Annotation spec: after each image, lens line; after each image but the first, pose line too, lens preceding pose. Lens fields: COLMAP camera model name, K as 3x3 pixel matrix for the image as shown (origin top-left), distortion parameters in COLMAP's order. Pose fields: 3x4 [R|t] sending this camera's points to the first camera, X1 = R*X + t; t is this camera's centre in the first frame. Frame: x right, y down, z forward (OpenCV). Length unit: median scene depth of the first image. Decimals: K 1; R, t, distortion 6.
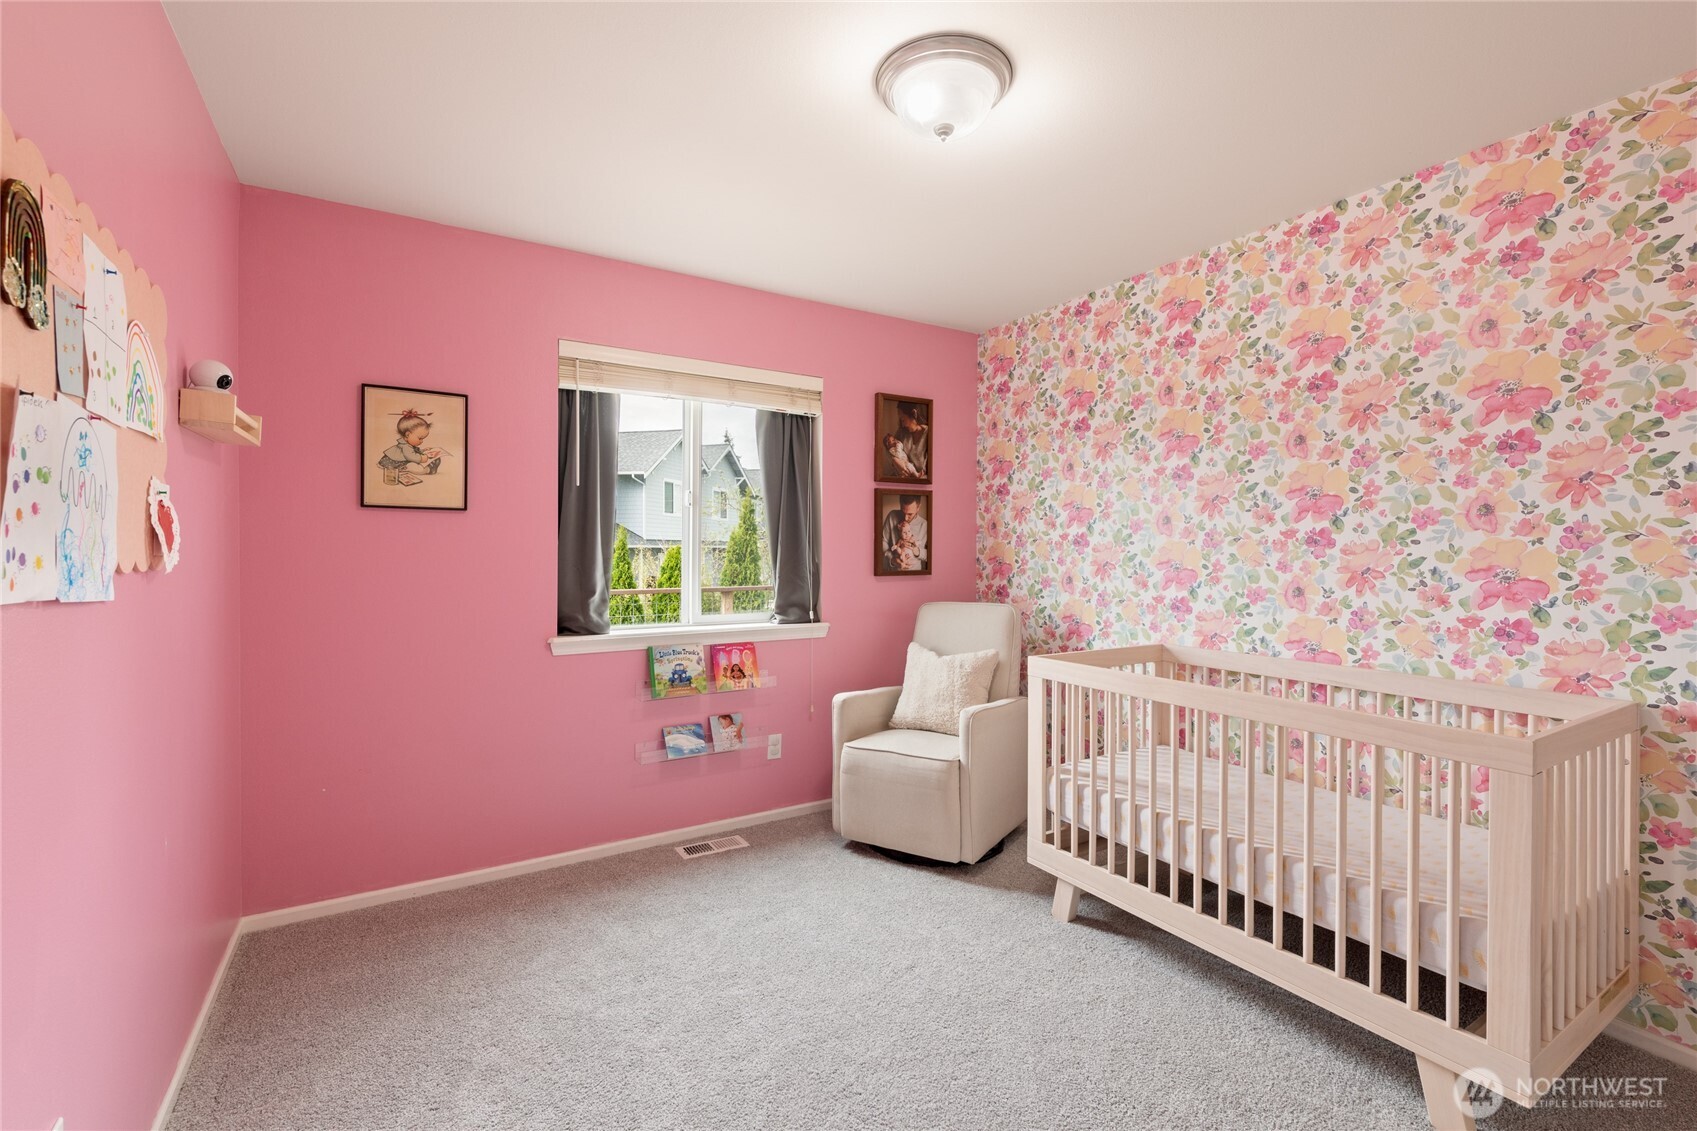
lens RADIAL K [[754.9, 0, 850.5], [0, 754.9, 553.9], [0, 0, 1]] dist [0.001616, 0.000022]
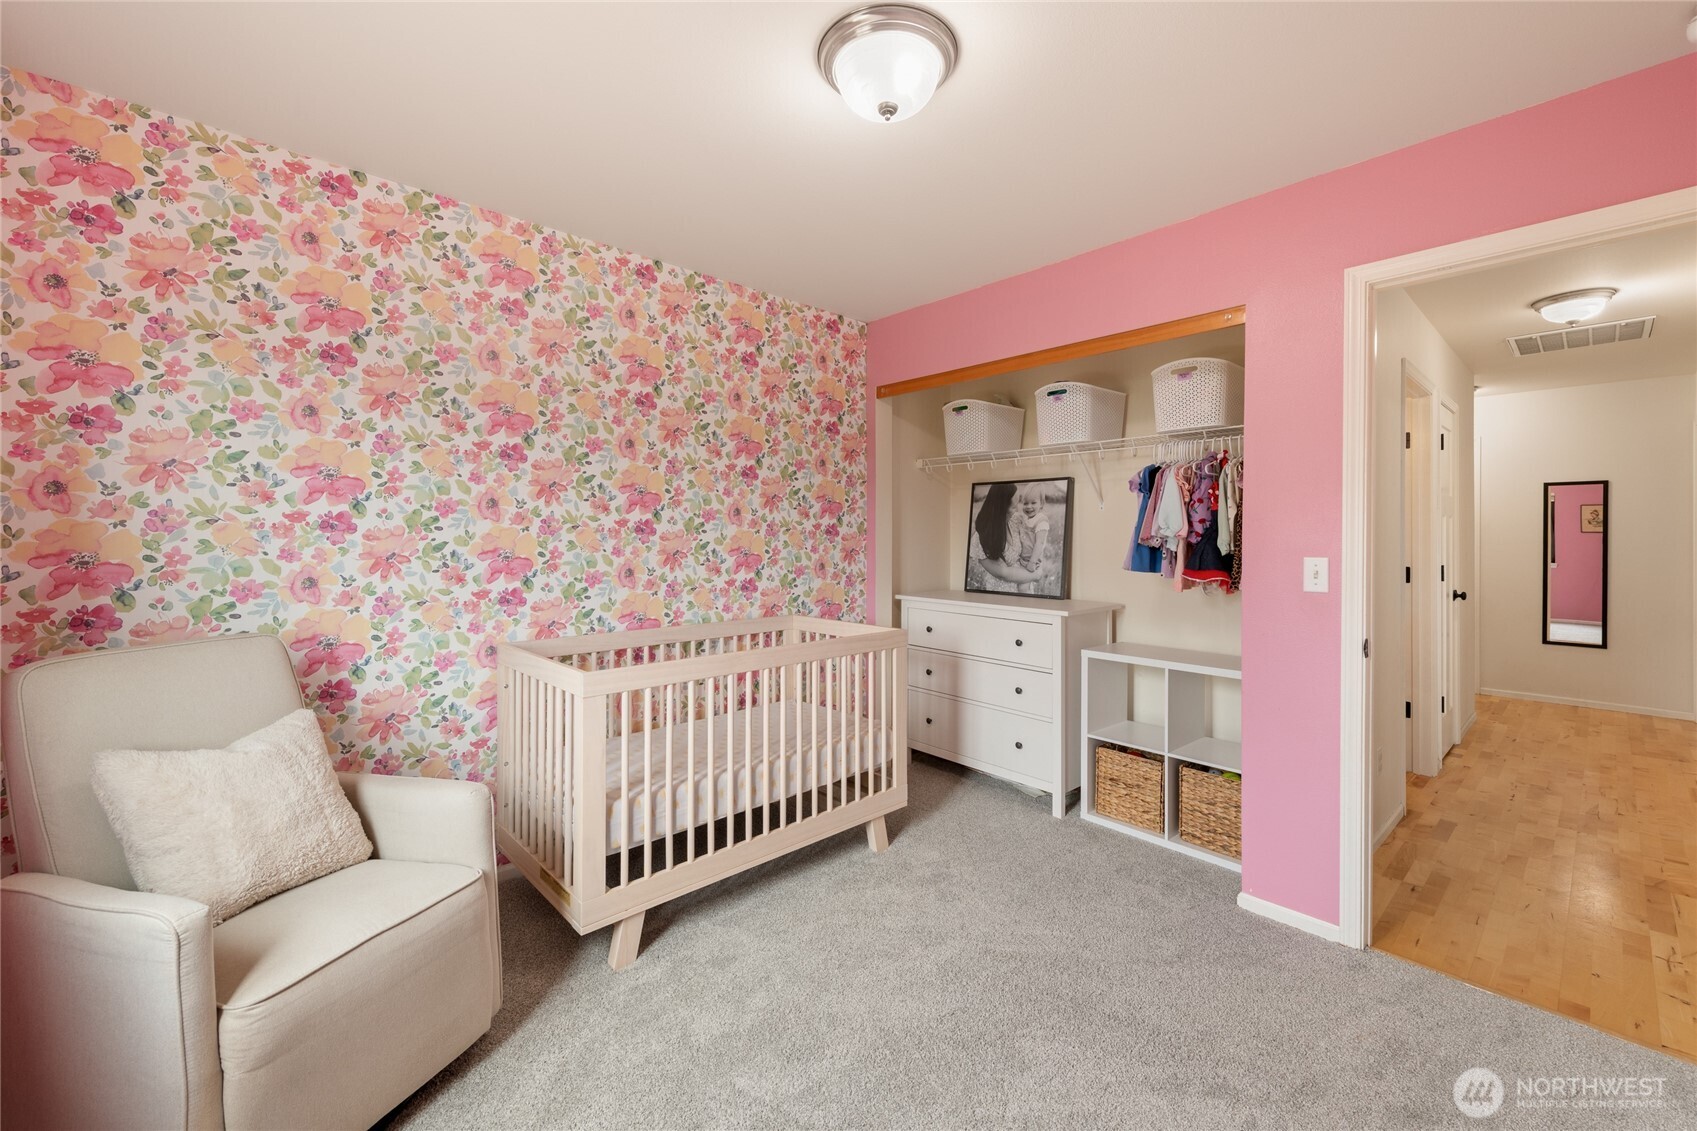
lens RADIAL K [[687.4, 0, 850.0], [0, 687.4, 543.3], [0, 0, 1]] dist [0.000020, 0.000260]
pose [[-0.208694, -0.013919, 0.977882, -0.367188], [0.001653, 0.999892, 0.014585, -0.007305], [-0.977980, 0.004661, -0.208648, 0.618524]]
